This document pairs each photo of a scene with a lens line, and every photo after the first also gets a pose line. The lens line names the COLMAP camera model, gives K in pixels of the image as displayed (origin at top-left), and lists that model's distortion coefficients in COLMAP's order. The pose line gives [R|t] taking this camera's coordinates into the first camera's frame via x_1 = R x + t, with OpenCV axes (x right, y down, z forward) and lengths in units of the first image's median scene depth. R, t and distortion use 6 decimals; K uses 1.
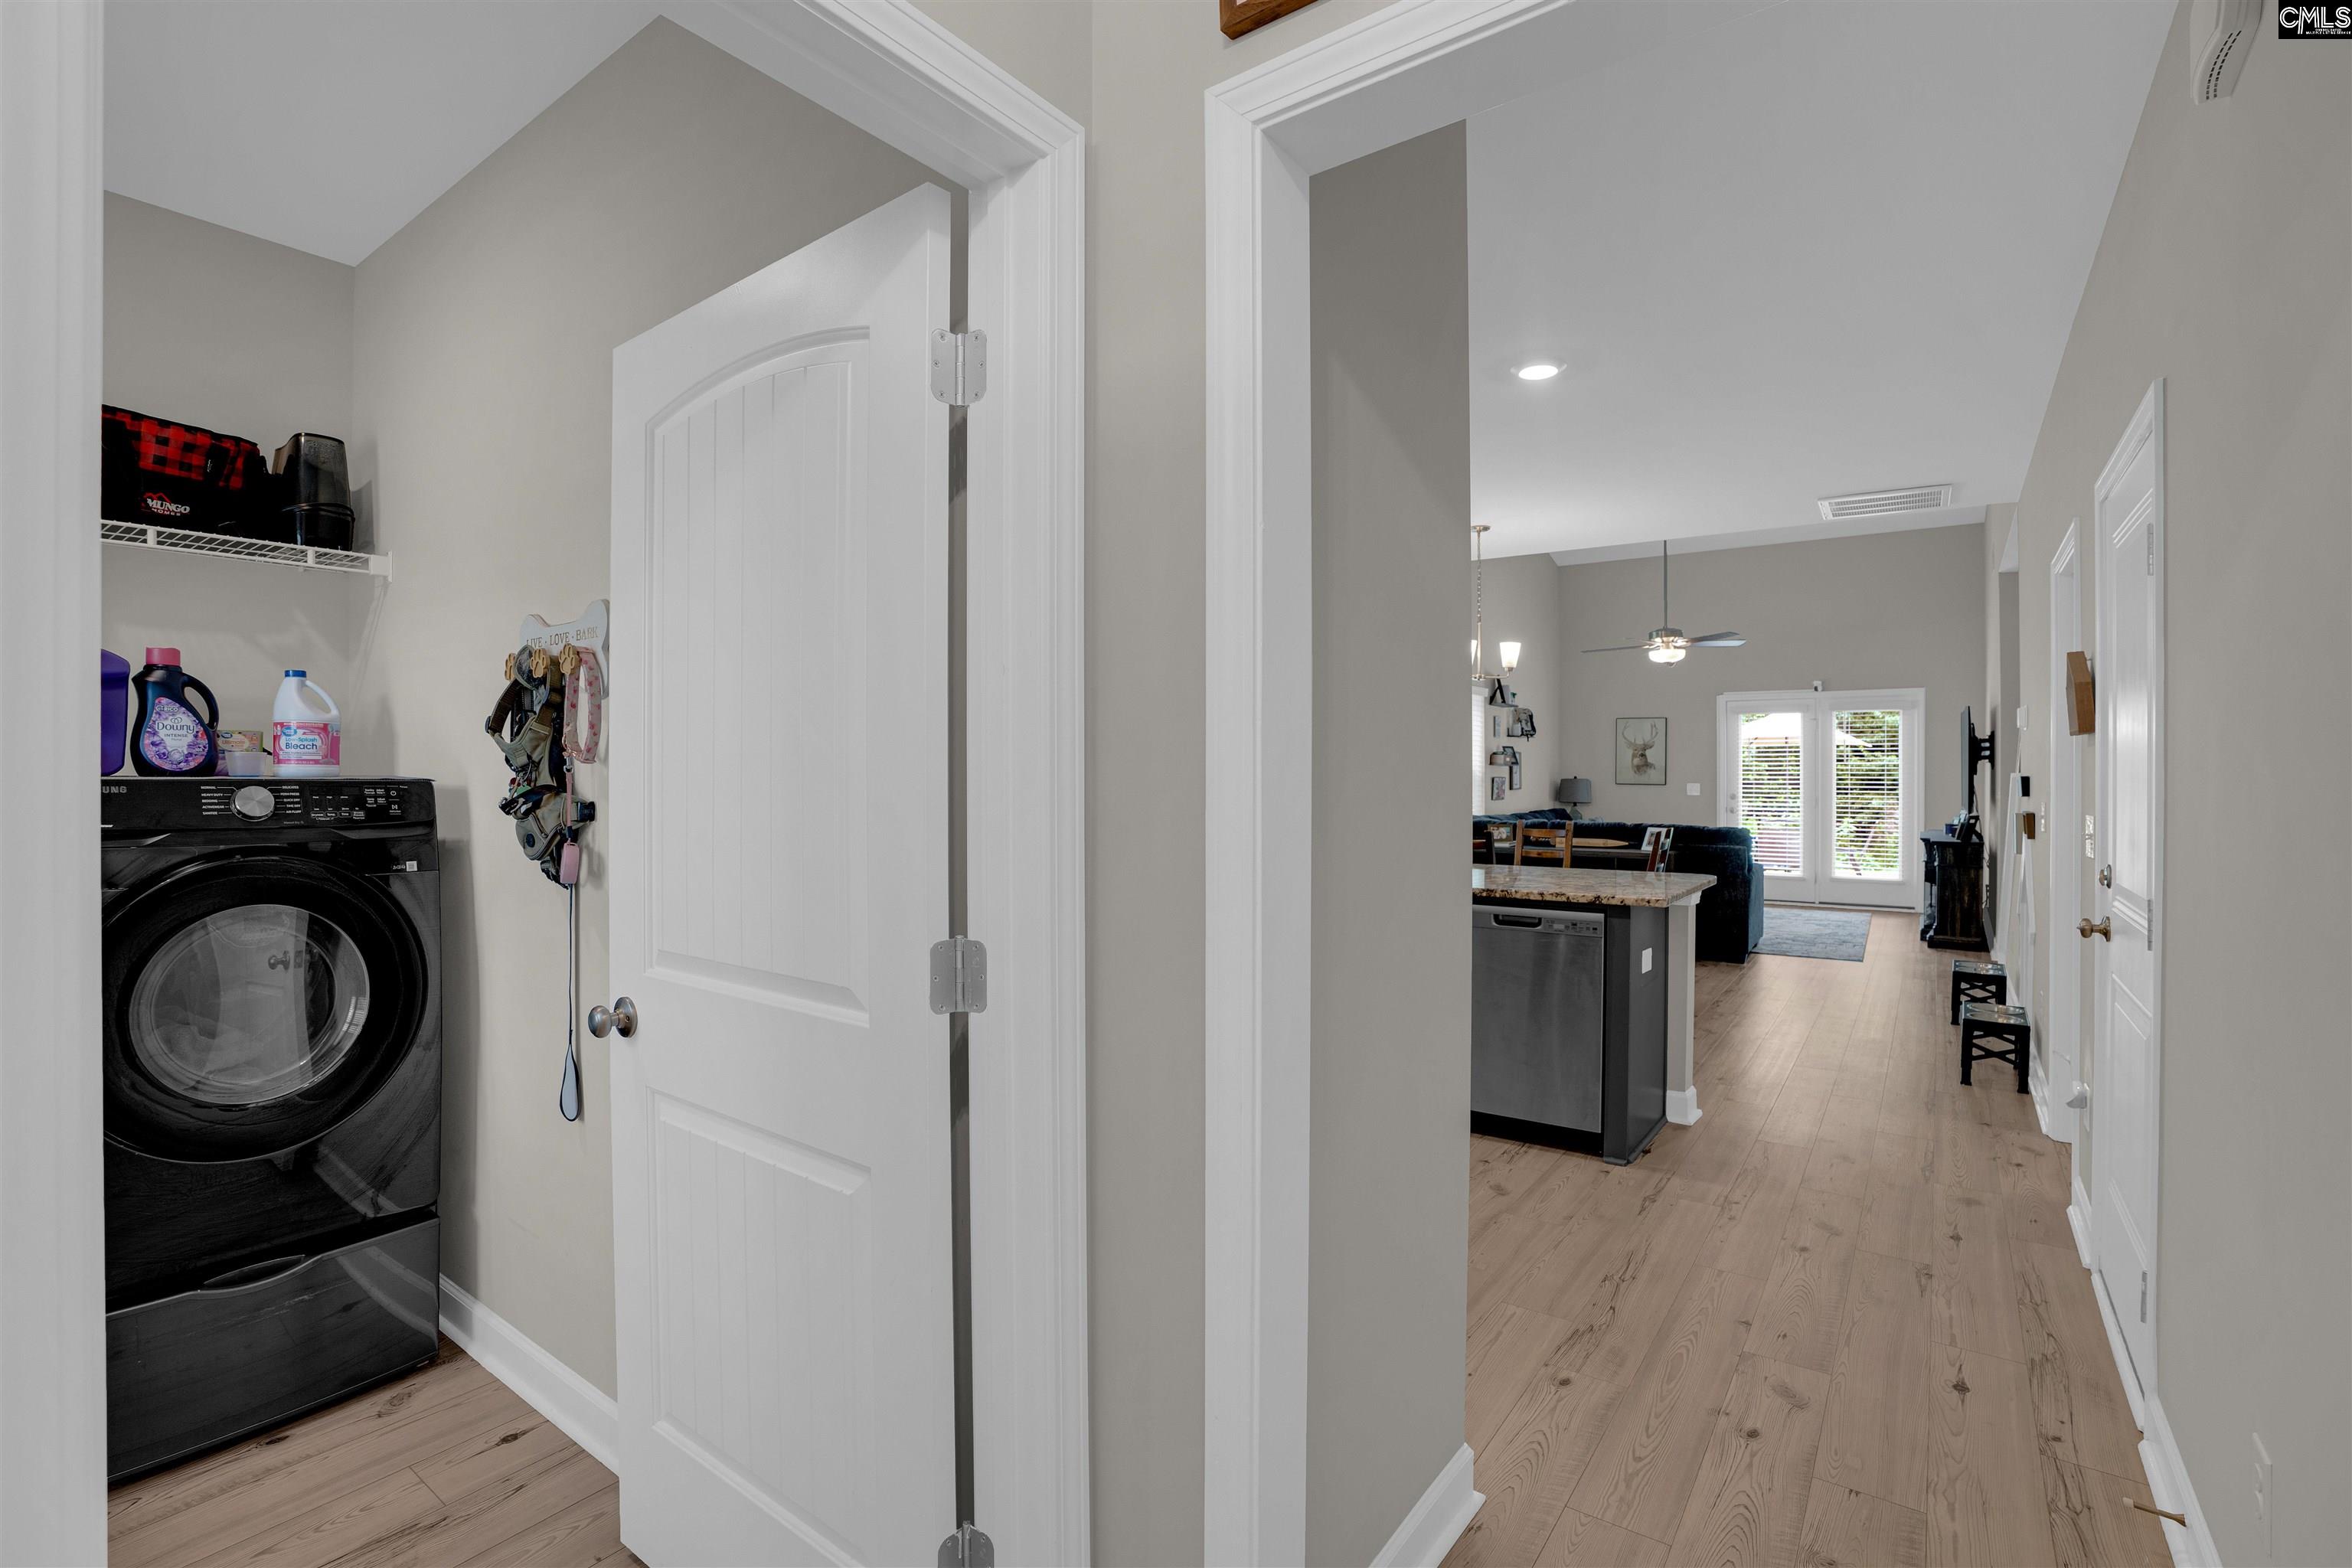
lens RADIAL K [[1098.3, 0, 1180.5], [0, 1098.3, 780.6], [0, 0, 1]] dist [-0.066419, 0.024036]
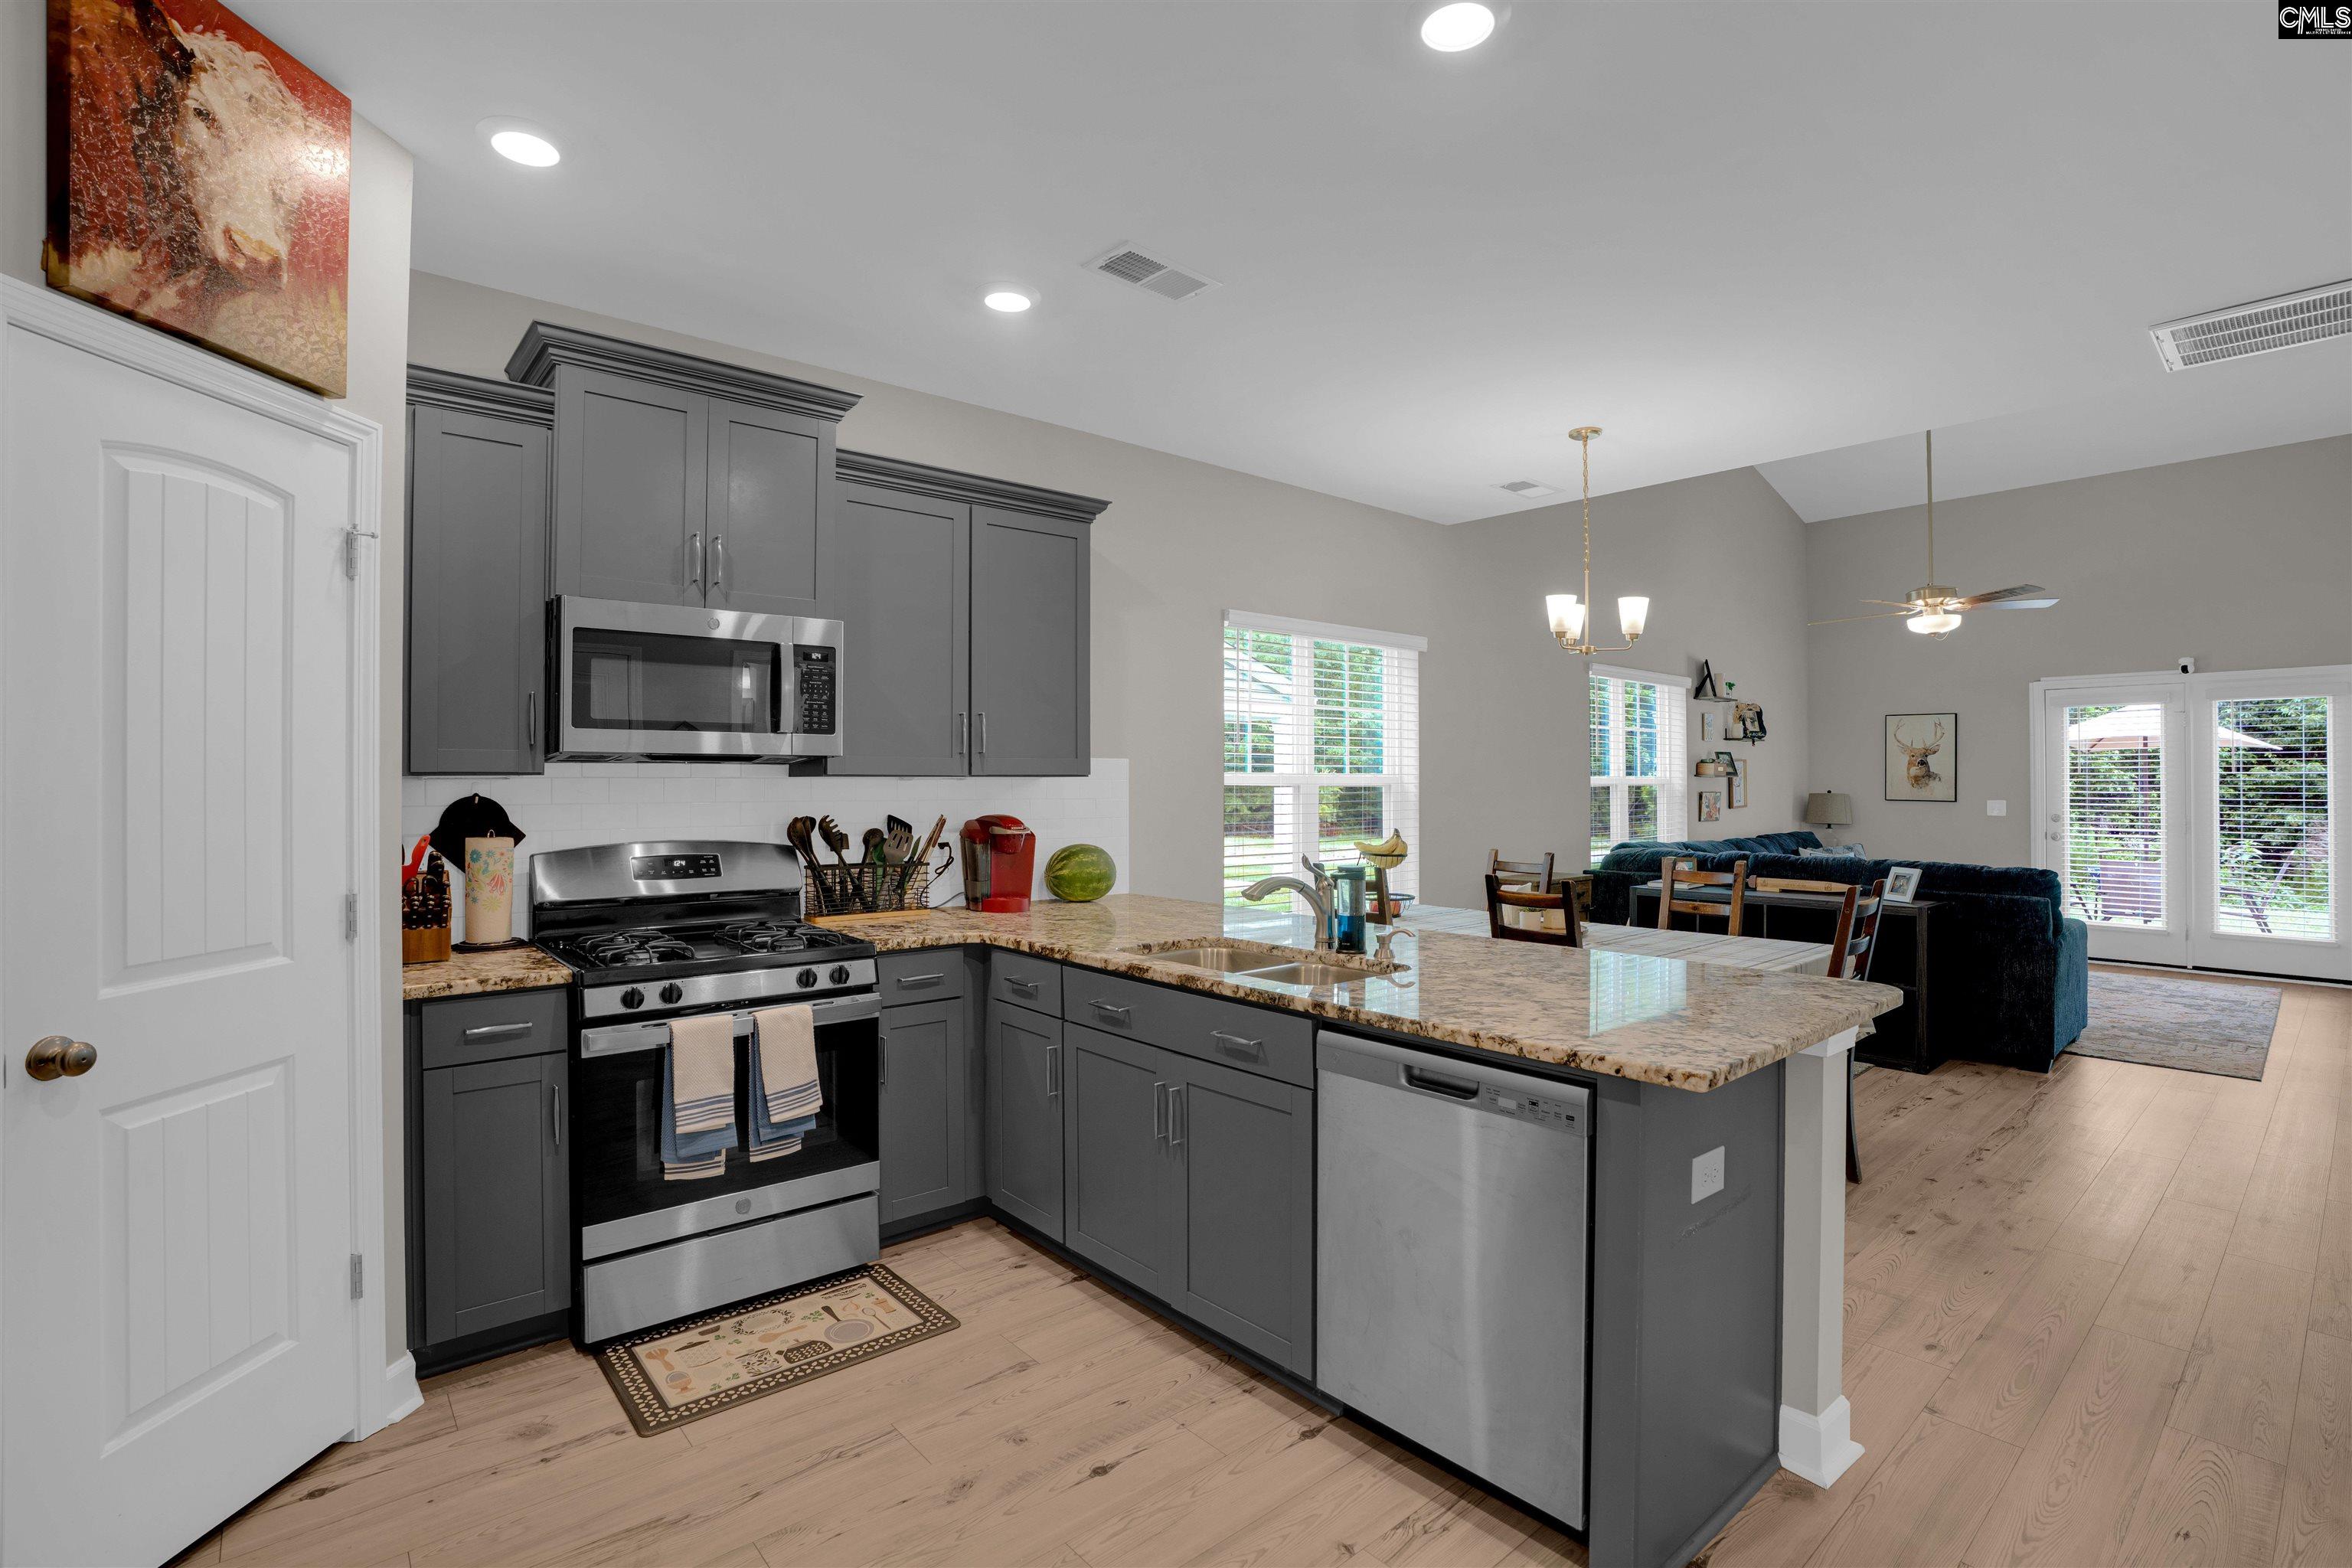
lens RADIAL K [[1098.3, 0, 1180.5], [0, 1098.3, 780.6], [0, 0, 1]] dist [-0.066419, 0.024036]
pose [[0.971356, 0.000332, -0.237629, 0.110547], [-0.002509, 0.999958, -0.008857, -0.003431], [0.237616, 0.009200, 0.971316, 0.164089]]
